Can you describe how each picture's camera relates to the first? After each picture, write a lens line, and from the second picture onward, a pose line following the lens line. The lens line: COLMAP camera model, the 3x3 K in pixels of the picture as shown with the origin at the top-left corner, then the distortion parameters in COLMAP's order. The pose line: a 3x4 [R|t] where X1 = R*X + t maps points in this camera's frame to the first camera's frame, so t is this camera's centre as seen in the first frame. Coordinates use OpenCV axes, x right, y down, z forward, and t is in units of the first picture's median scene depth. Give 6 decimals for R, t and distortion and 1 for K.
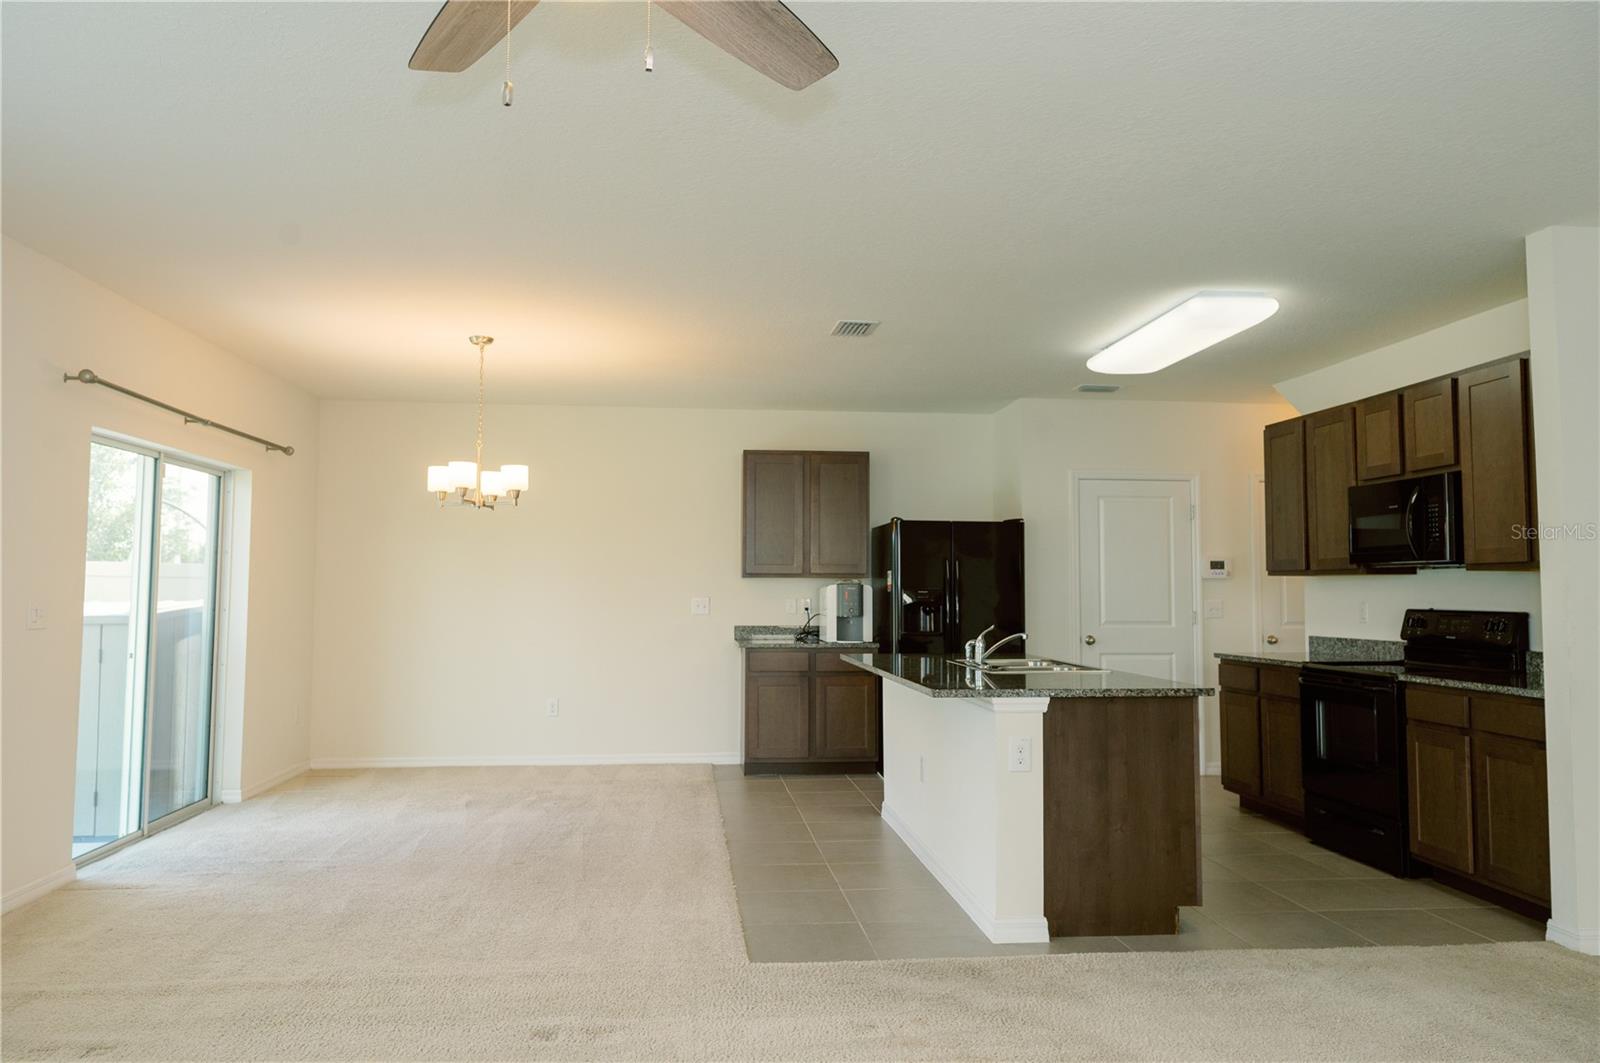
lens RADIAL K [[1122.8, 0, 802.4], [0, 1122.8, 531.7], [0, 0, 1]] dist [-0.003243, 0.007865]
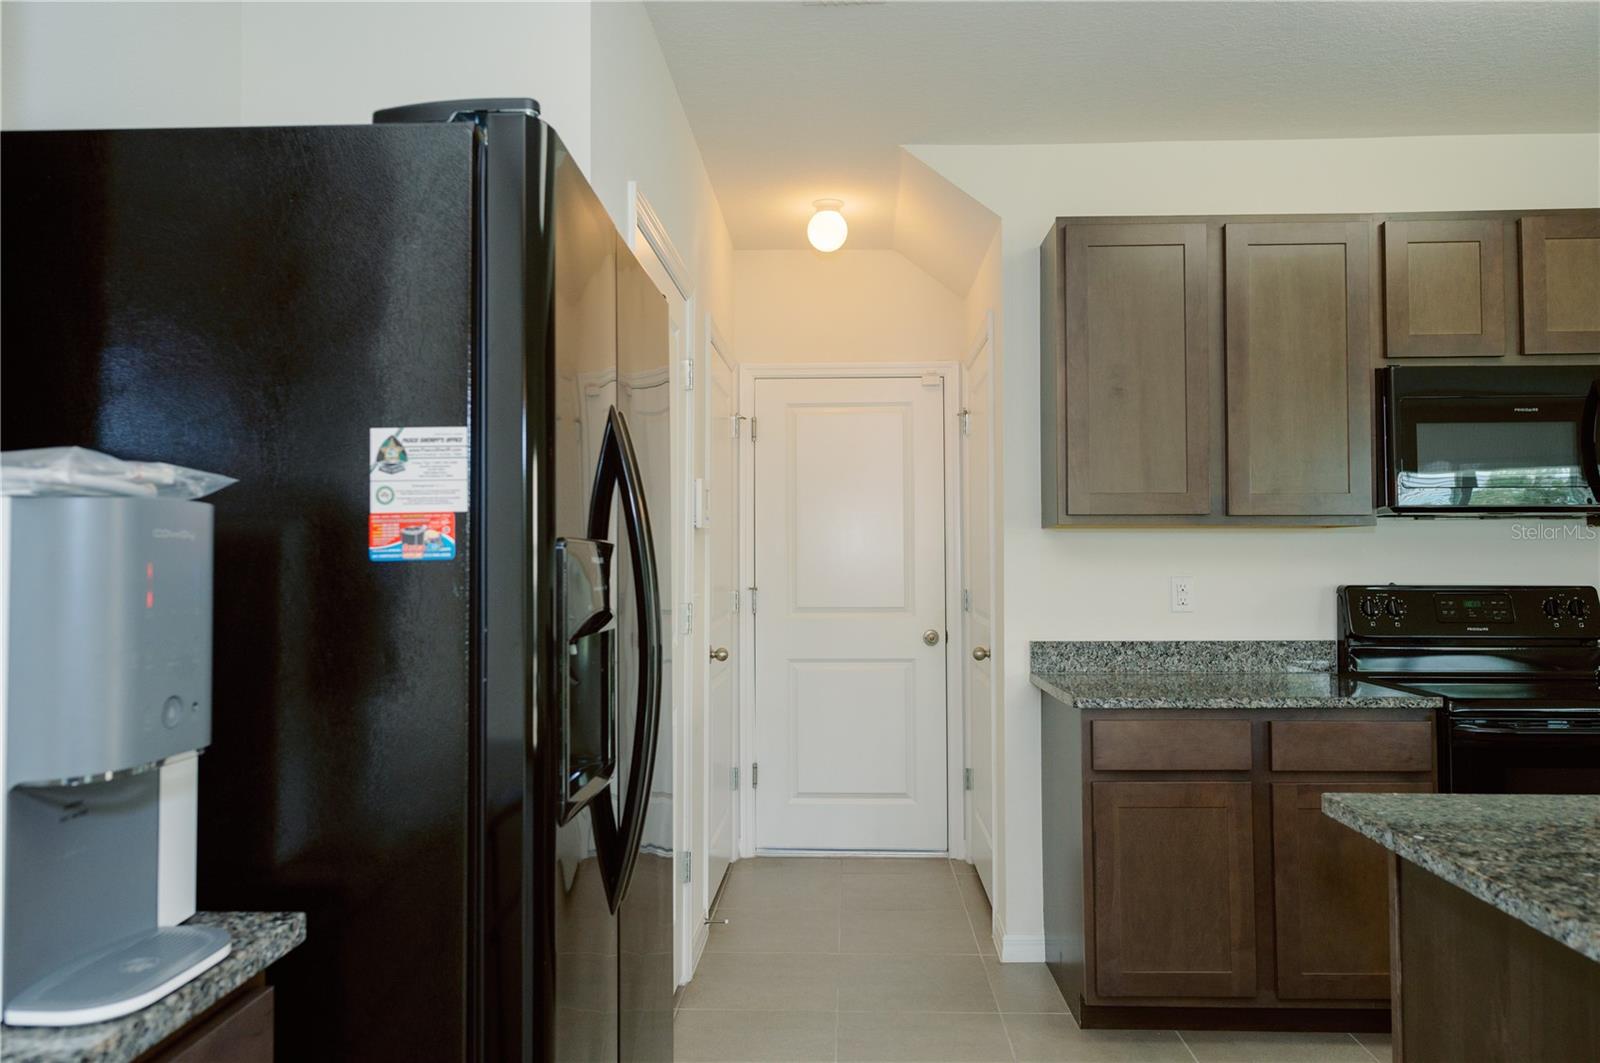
lens RADIAL K [[1122.8, 0, 807.2], [0, 1122.8, 527.4], [0, 0, 1]] dist [-0.003243, 0.007865]
pose [[0.155468, 0.024304, 0.987542, -0.091070], [-0.051289, 0.998548, -0.016500, 0.060044], [-0.986509, -0.048084, 0.156488, 1.141563]]
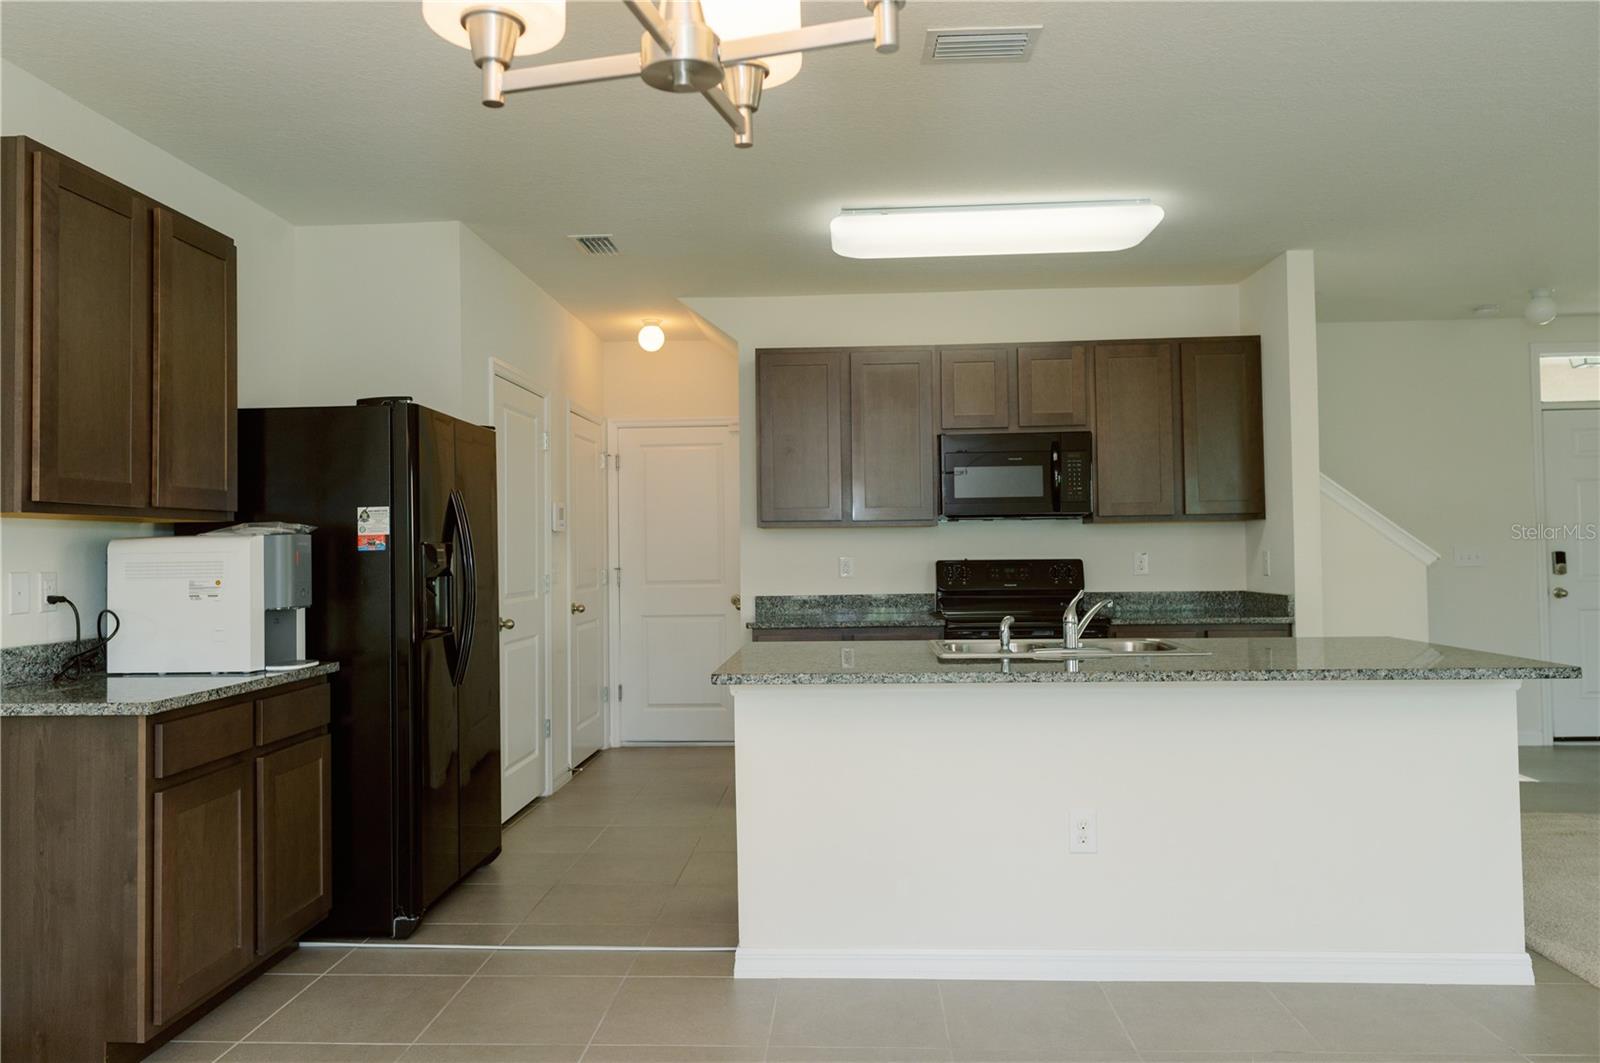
lens RADIAL K [[1122.8, 0, 793.3], [0, 1122.8, 525.7], [0, 0, 1]] dist [-0.003243, 0.007865]
pose [[0.164660, 0.014849, 0.986239, -0.457330], [-0.039323, 0.999191, -0.008479, 0.049145], [-0.985566, -0.037386, 0.165111, 0.922632]]
